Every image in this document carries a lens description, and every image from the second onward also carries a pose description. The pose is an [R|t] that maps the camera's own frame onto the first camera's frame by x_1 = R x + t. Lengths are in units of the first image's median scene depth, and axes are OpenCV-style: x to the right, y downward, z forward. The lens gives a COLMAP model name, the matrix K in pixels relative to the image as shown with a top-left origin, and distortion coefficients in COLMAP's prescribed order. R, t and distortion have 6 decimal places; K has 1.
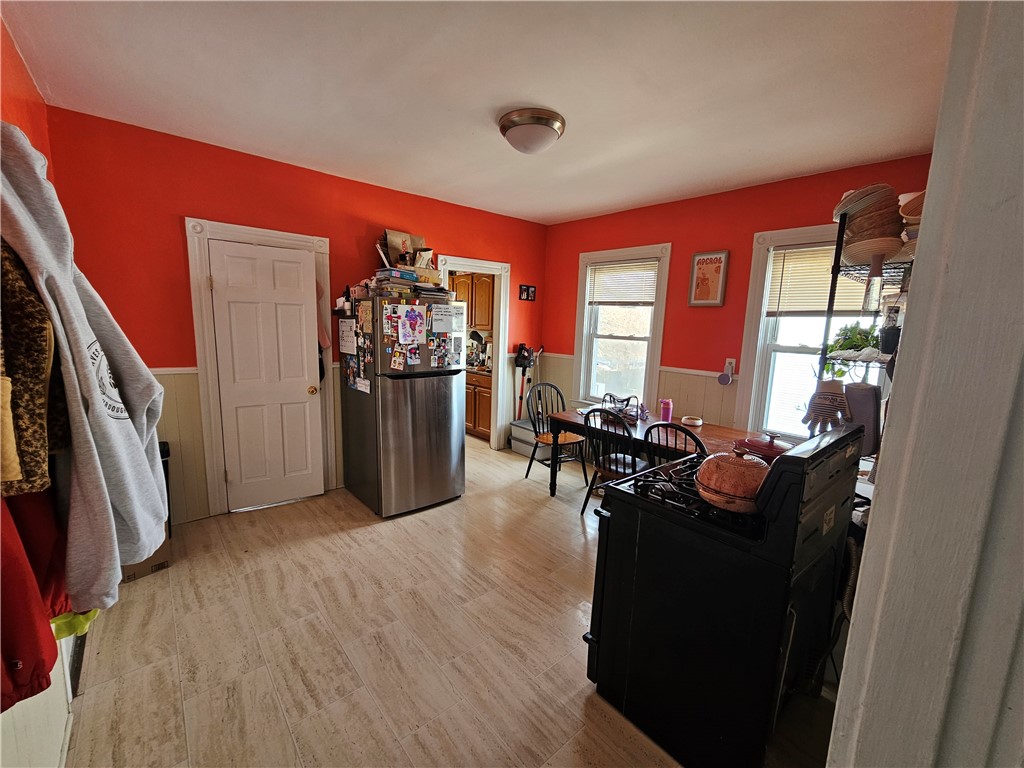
lens RADIAL K [[420.8, 0, 509.8], [0, 420.8, 384.7], [0, 0, 1]] dist [-0.012752, -0.000143]
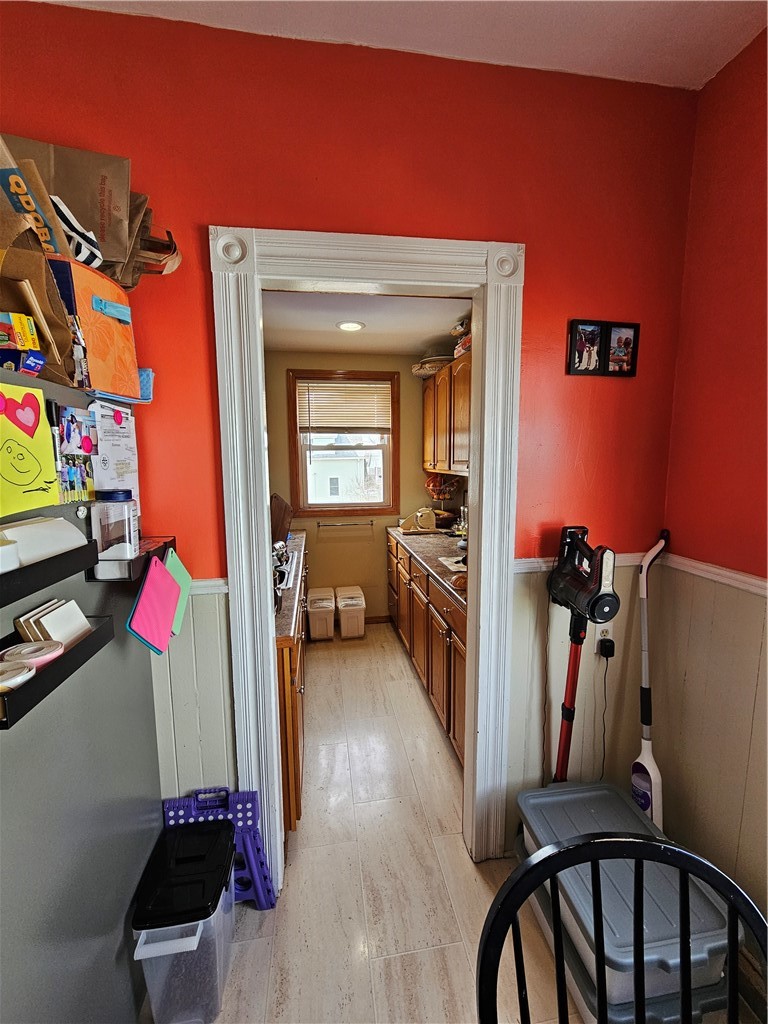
lens RADIAL K [[420.8, 0, 382.1], [0, 420.8, 508.6], [0, 0, 1]] dist [-0.012752, -0.000143]
pose [[0.842894, 0.025103, -0.537493, 0.071786], [-0.046821, 0.998544, -0.026789, -0.096073], [0.536038, 0.047746, 0.842842, 0.692247]]
